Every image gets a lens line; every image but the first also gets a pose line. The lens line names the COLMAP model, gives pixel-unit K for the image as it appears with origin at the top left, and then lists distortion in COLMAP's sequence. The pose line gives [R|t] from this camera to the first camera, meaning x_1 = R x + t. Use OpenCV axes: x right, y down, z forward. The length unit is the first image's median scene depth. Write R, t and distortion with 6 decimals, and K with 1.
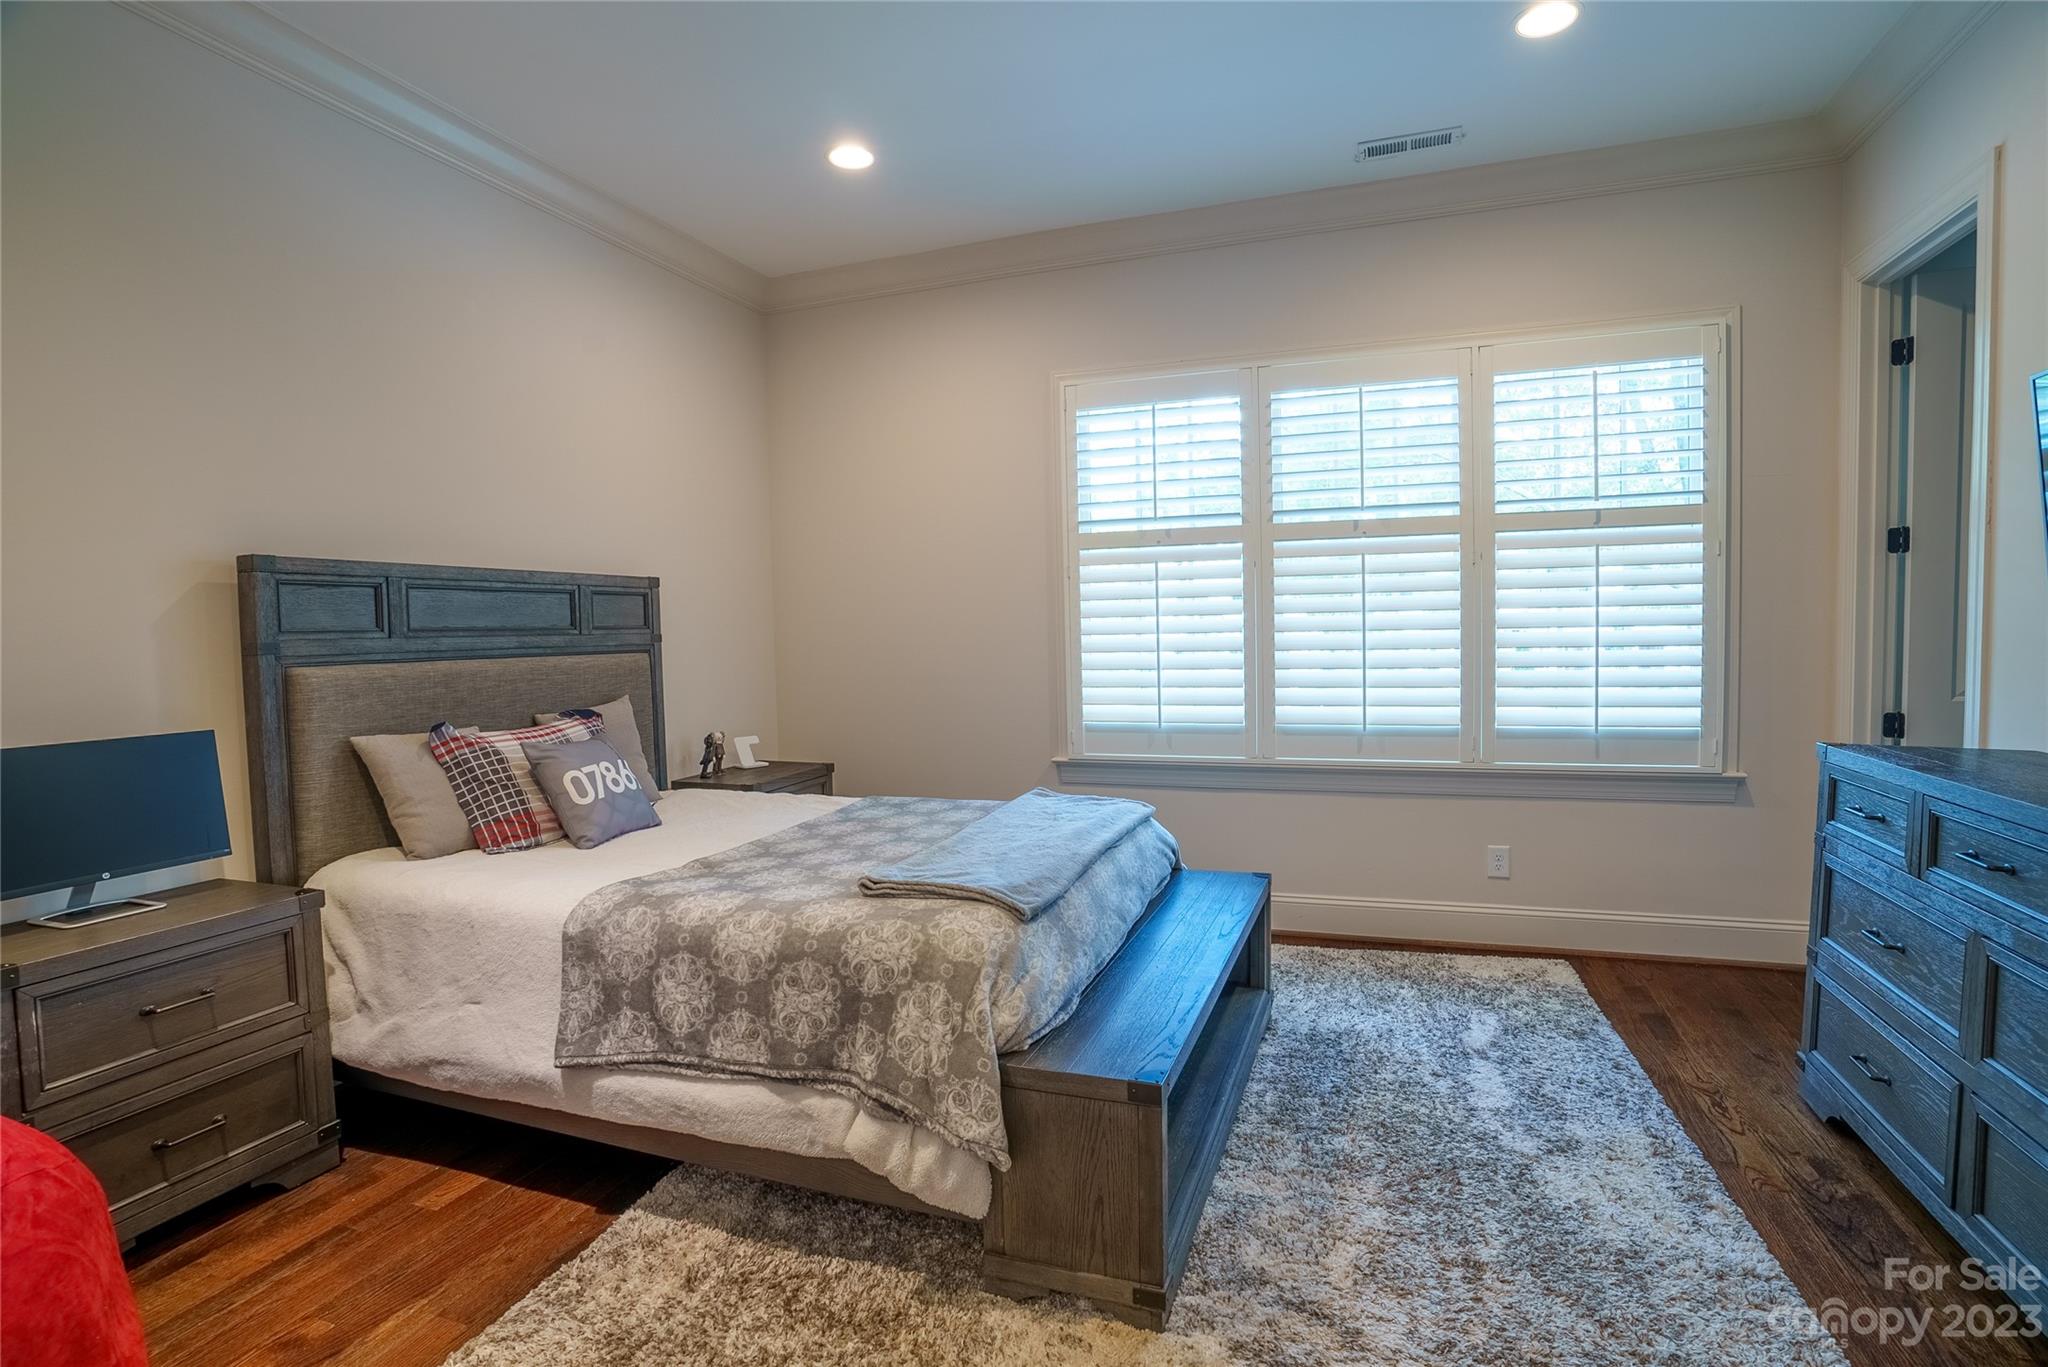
lens RADIAL K [[1002.6, 0, 1034.7], [0, 1002.6, 687.1], [0, 0, 1]] dist [-0.098847, 0.059829]
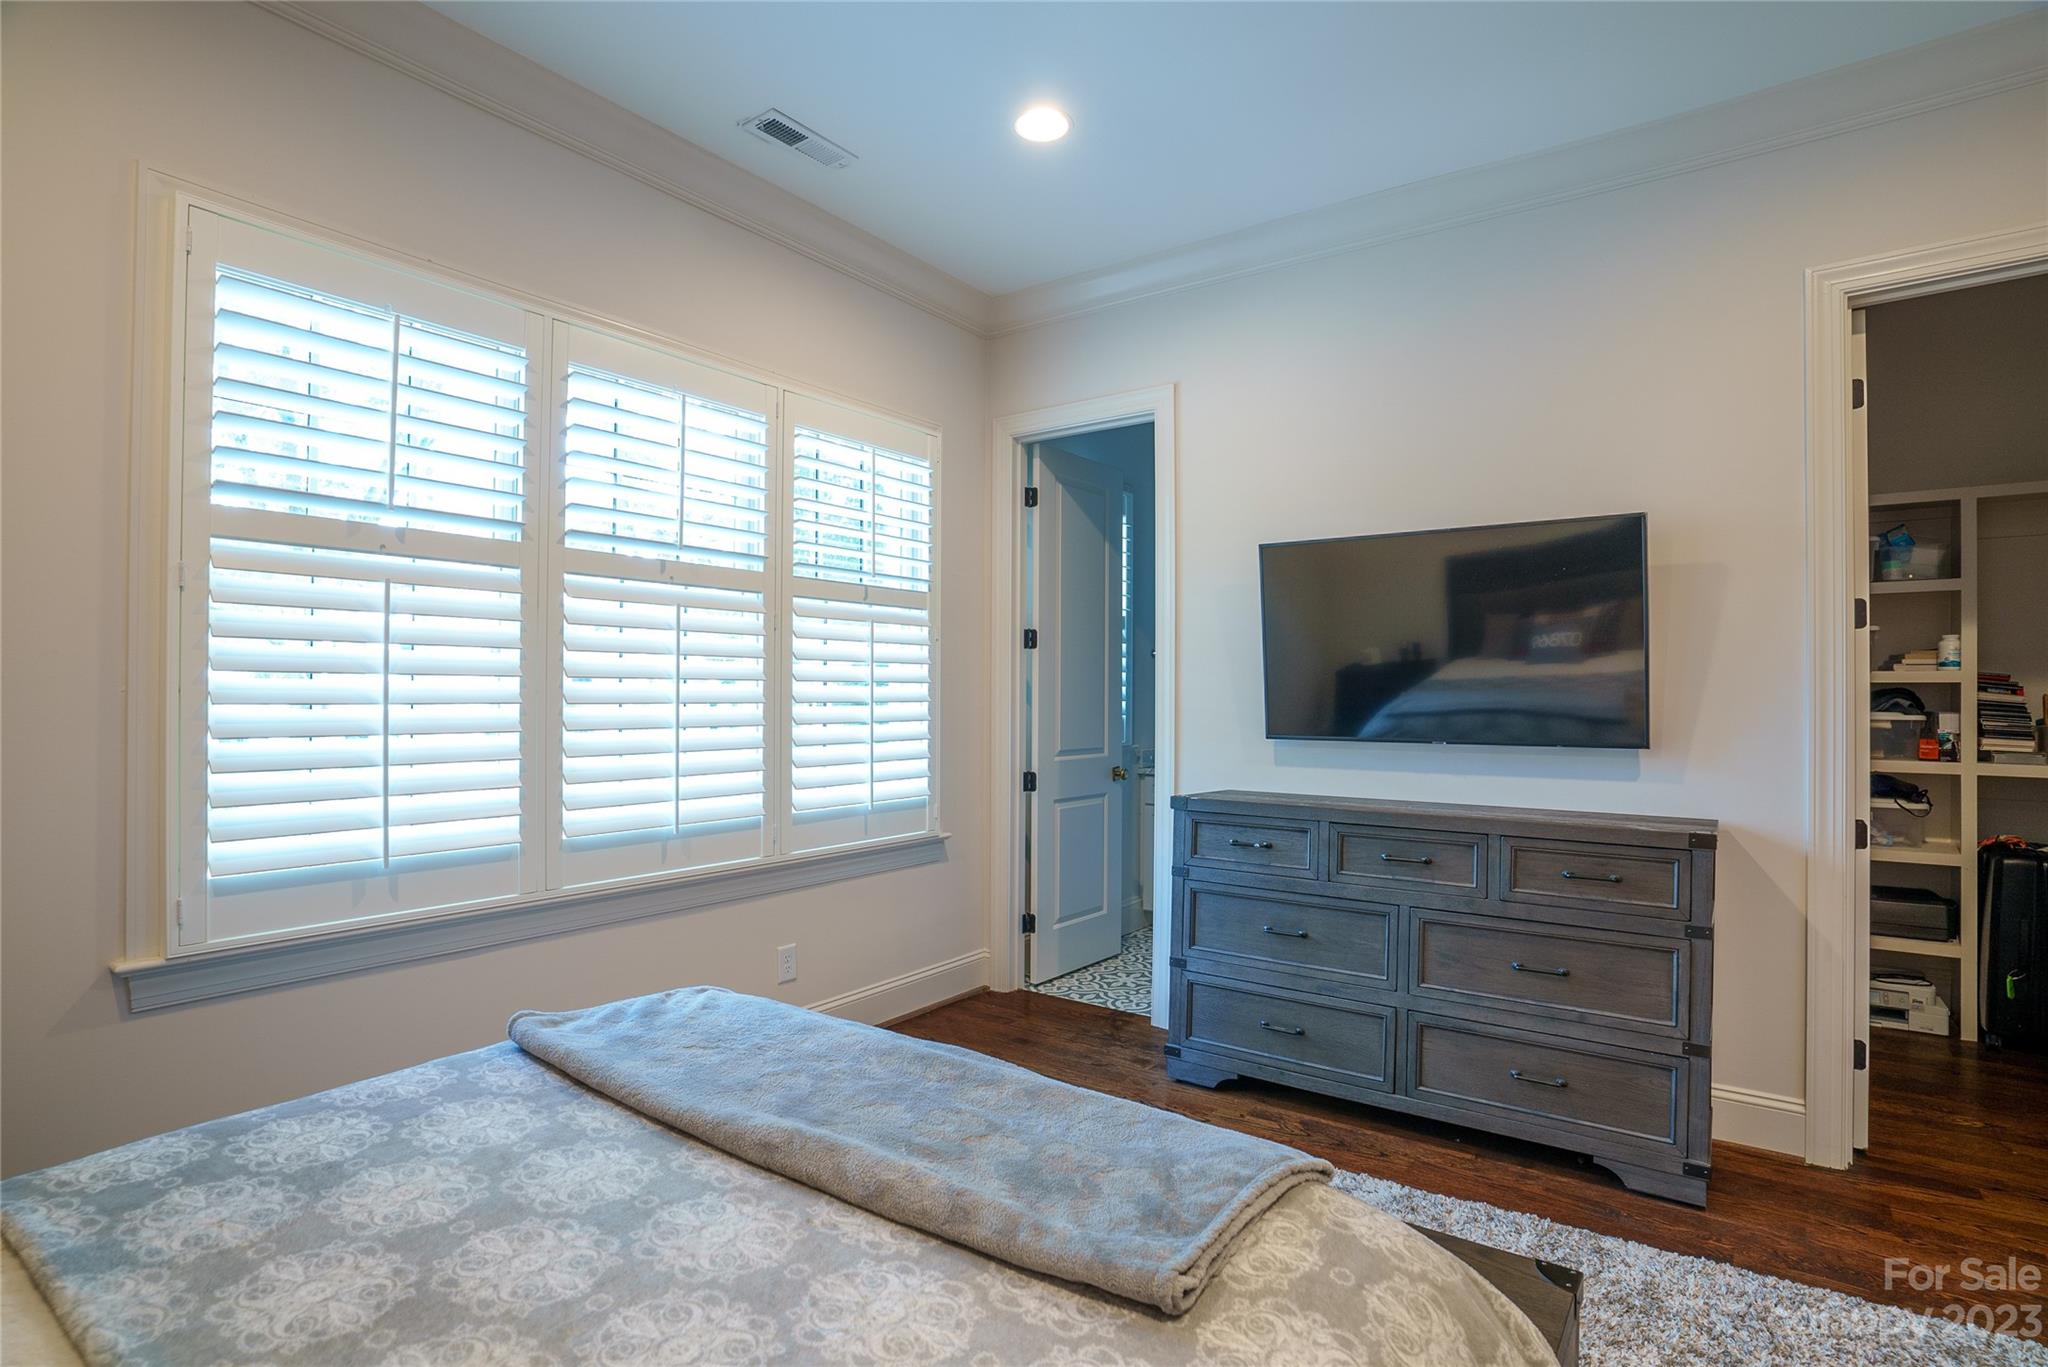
lens RADIAL K [[1002.6, 0, 1034.7], [0, 1002.6, 687.1], [0, 0, 1]] dist [-0.098847, 0.059829]
pose [[0.284035, 0.029966, 0.958345, -0.341765], [0.044775, 0.998007, -0.044476, -0.023726], [-0.957768, 0.055543, 0.282127, 0.529632]]
